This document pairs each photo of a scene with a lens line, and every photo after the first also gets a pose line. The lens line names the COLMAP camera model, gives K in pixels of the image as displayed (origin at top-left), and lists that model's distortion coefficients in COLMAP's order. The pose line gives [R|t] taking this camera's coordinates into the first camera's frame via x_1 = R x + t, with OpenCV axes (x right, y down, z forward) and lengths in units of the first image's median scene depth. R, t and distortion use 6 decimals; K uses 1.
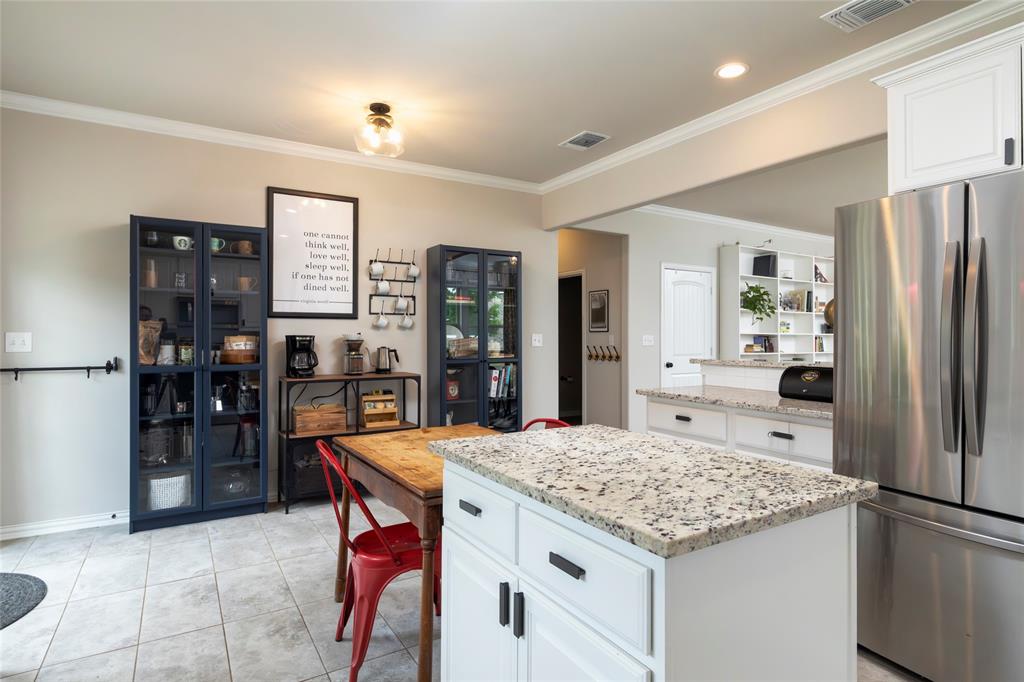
lens RADIAL K [[548.5, 0, 512.1], [0, 548.5, 339.9], [0, 0, 1]] dist [-0.002180, -0.000124]
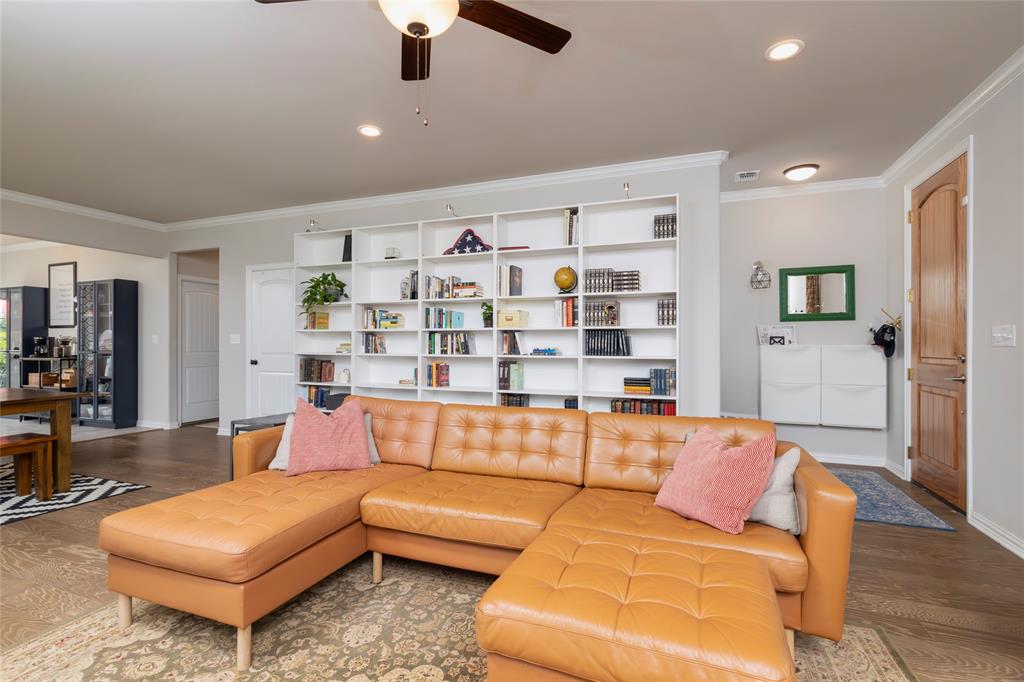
lens RADIAL K [[486.6, 0, 509.5], [0, 486.6, 341.0], [0, 0, 1]] dist [0.003923, 0.000313]
pose [[0.603760, -0.000935, -0.797165, 1.498438], [0.002124, 0.999998, 0.000436, 0.006314], [0.797163, -0.001956, 0.603761, 0.936583]]
